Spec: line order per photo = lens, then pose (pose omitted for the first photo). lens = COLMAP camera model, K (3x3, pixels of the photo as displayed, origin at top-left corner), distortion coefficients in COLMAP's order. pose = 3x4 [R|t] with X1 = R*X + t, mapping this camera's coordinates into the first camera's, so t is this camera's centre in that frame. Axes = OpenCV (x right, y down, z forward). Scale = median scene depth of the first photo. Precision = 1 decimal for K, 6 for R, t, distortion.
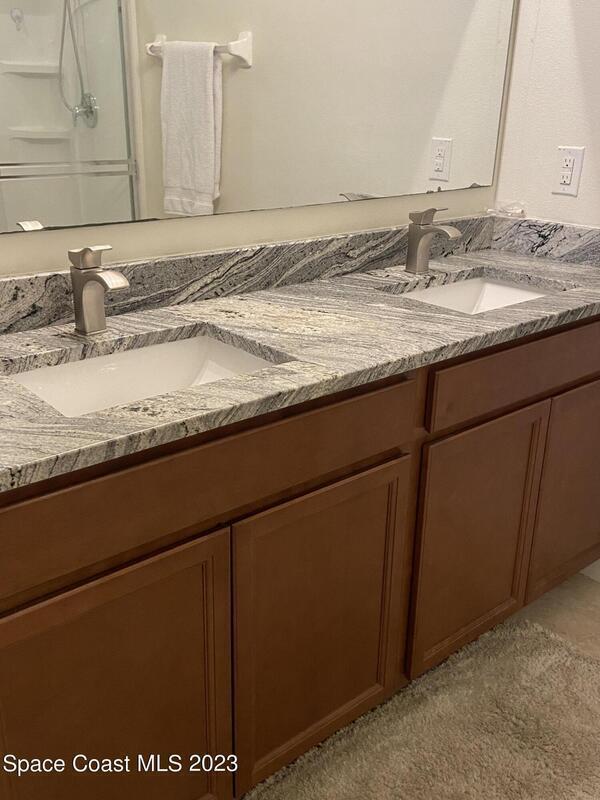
lens RADIAL K [[763.7, 0, 300.0], [0, 763.7, 400.0], [0, 0, 1]] dist [0.124371, -0.151426]
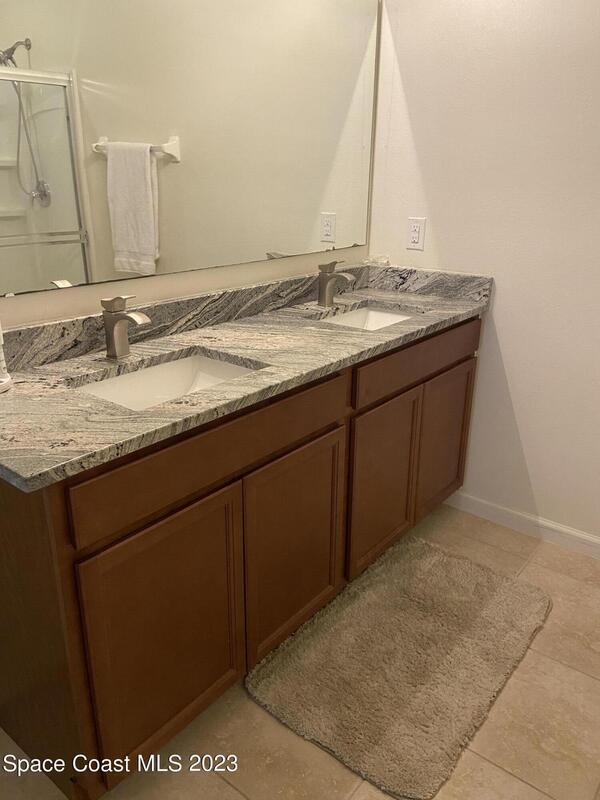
lens RADIAL K [[597.3, 0, 300.0], [0, 597.3, 400.0], [0, 0, 1]] dist [0.128275, -0.169563]
pose [[0.981858, -0.075328, 0.174016, -0.126984], [0.078667, 0.996824, -0.012363, 0.026619], [-0.172532, 0.025828, 0.984665, -0.122324]]
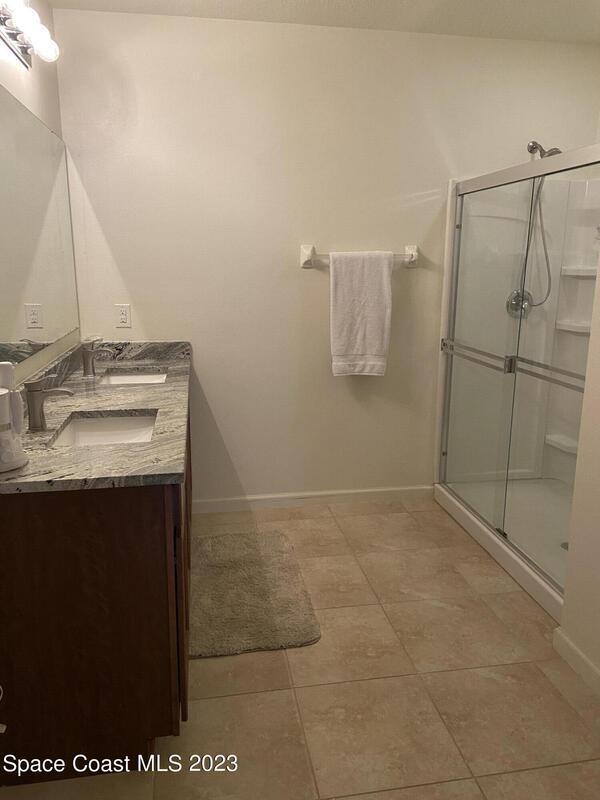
lens RADIAL K [[597.3, 0, 300.0], [0, 597.3, 400.0], [0, 0, 1]] dist [0.128275, -0.169563]
pose [[0.502755, -0.209508, 0.838656, -0.958318], [0.324861, 0.944860, 0.041292, -0.012923], [-0.801064, 0.251686, 0.543094, -0.174837]]
